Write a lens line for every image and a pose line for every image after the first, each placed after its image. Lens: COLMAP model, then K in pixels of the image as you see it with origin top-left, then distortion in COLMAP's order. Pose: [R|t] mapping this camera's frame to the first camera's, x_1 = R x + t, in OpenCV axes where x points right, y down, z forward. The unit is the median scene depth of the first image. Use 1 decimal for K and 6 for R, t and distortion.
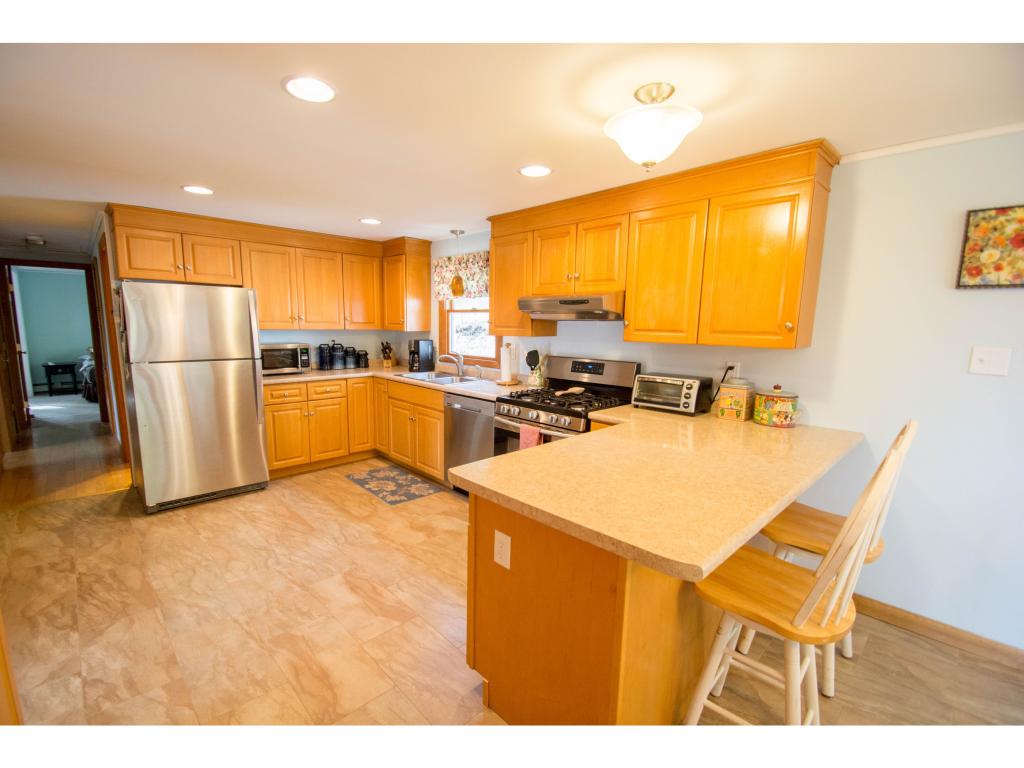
lens RADIAL K [[453.5, 0, 491.2], [0, 453.5, 393.8], [0, 0, 1]] dist [0.009313, -0.011383]
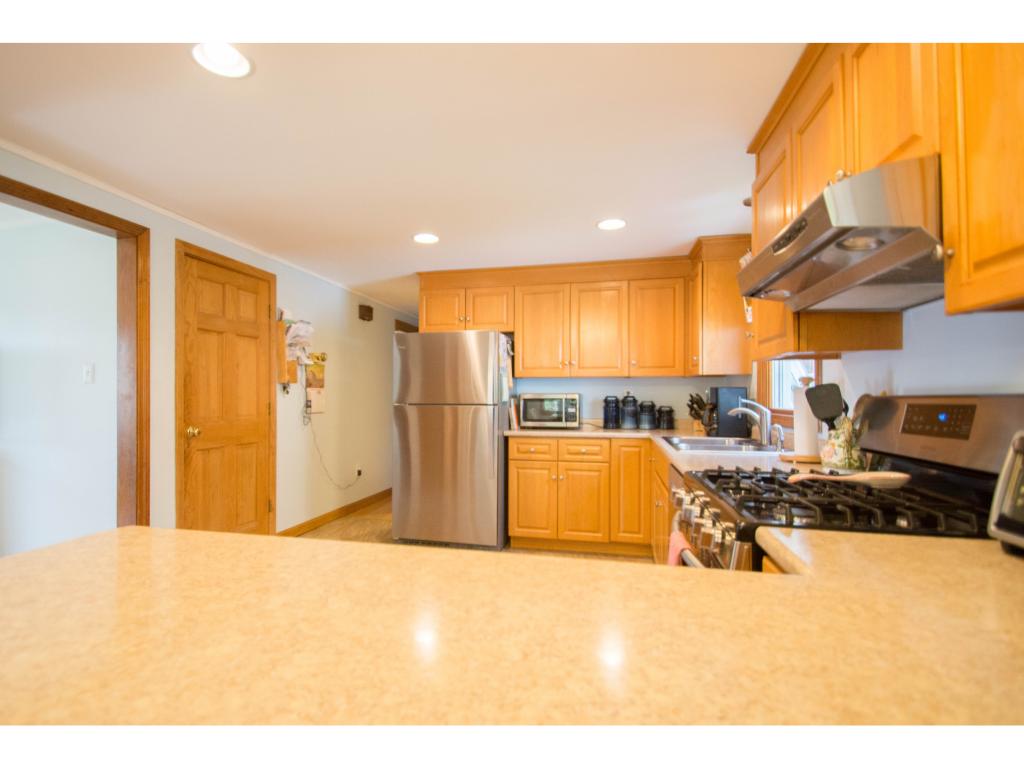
lens RADIAL K [[489.4, 0, 497.3], [0, 489.4, 397.5], [0, 0, 1]] dist [-0.003359, -0.001126]
pose [[0.559921, -0.012449, -0.828453, 0.279709], [-0.124916, 0.987190, -0.099261, 0.004102], [0.819076, 0.159066, 0.551193, 0.431655]]
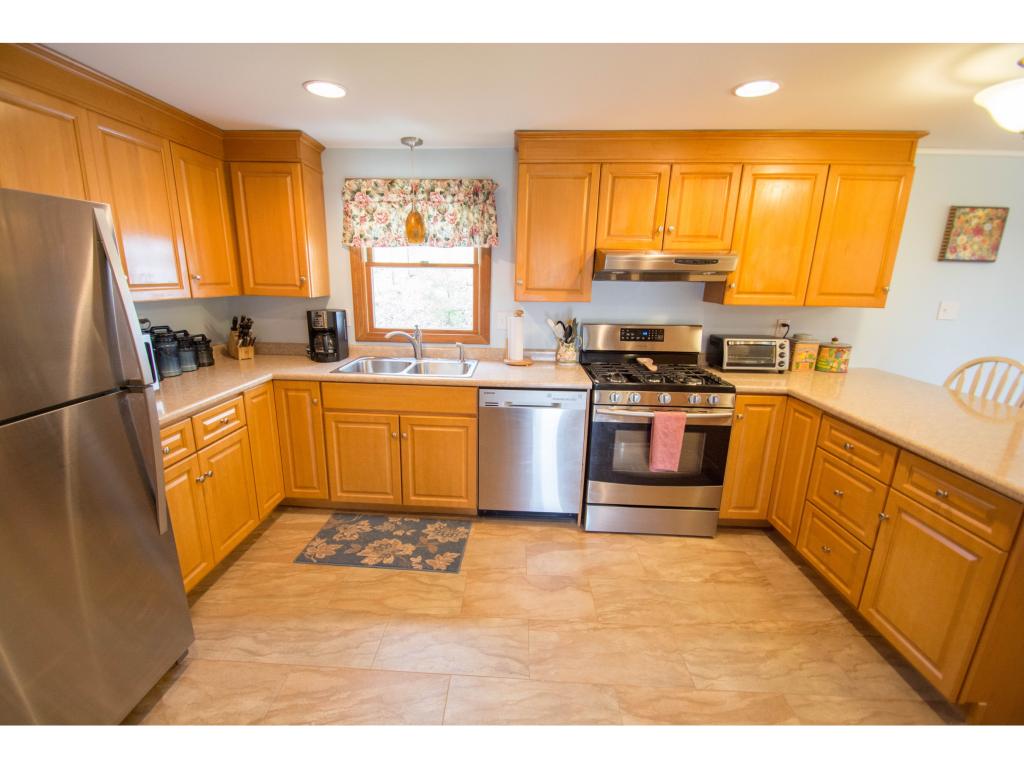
lens RADIAL K [[453.5, 0, 495.3], [0, 453.5, 392.4], [0, 0, 1]] dist [0.009313, -0.011383]
pose [[0.720432, -0.177648, 0.670388, -0.516914], [0.104070, 0.983383, 0.148751, -0.091055], [-0.685673, -0.037398, 0.726948, 0.451624]]
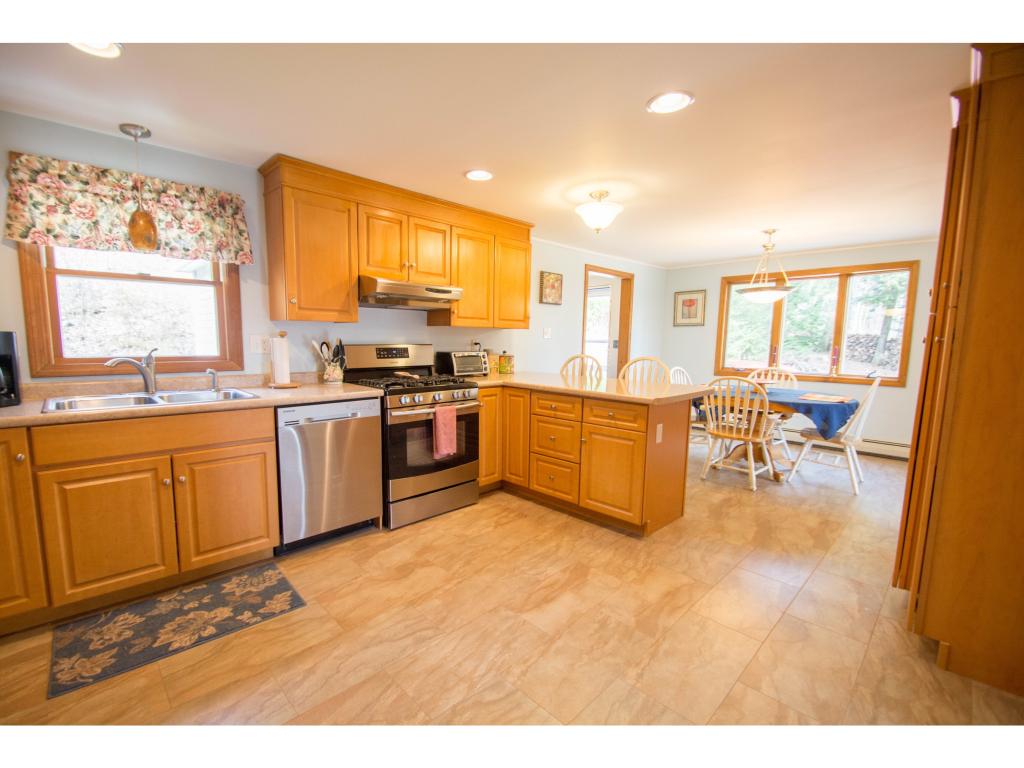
lens RADIAL K [[453.5, 0, 489.6], [0, 453.5, 392.0], [0, 0, 1]] dist [0.009313, -0.011383]
pose [[-0.015385, -0.130563, 0.991321, -0.698388], [0.140691, 0.981292, 0.131425, -0.062741], [-0.989934, 0.141492, 0.003272, 0.654262]]
